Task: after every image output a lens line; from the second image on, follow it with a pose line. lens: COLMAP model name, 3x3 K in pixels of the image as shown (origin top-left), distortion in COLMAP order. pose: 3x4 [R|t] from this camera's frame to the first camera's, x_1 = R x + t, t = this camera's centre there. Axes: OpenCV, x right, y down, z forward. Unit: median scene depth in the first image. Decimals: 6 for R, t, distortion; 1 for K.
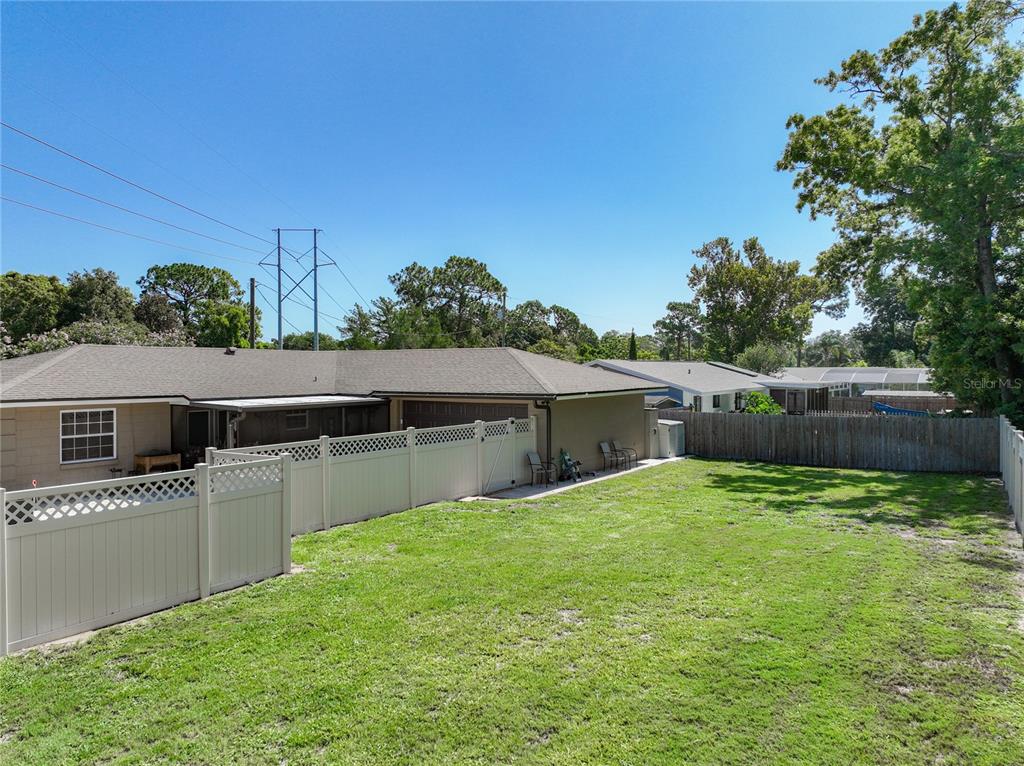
lens RADIAL K [[717.6, 0, 520.0], [0, 717.6, 378.9], [0, 0, 1]] dist [0.004000, 0.006444]
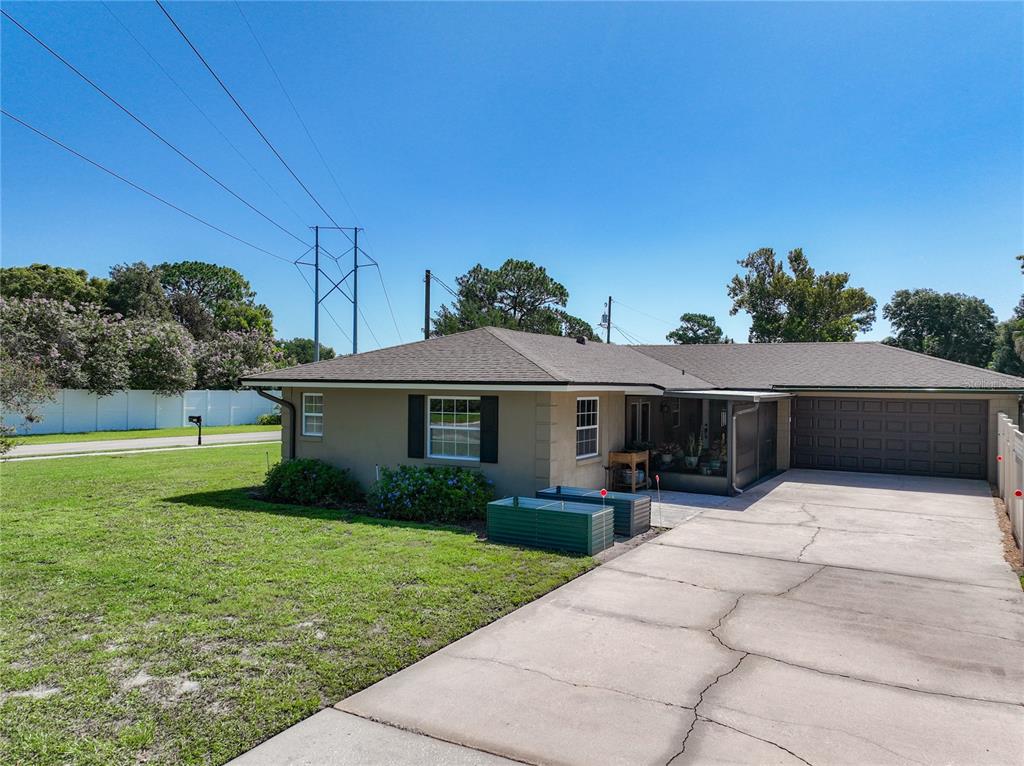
lens RADIAL K [[728.5, 0, 527.9], [0, 728.5, 384.7], [0, 0, 1]] dist [0.007031, 0.003914]
pose [[0.996927, 0.011199, 0.077533, -0.131054], [-0.010404, 0.999889, -0.010653, 0.006590], [-0.077644, 0.009814, 0.996933, 0.024173]]
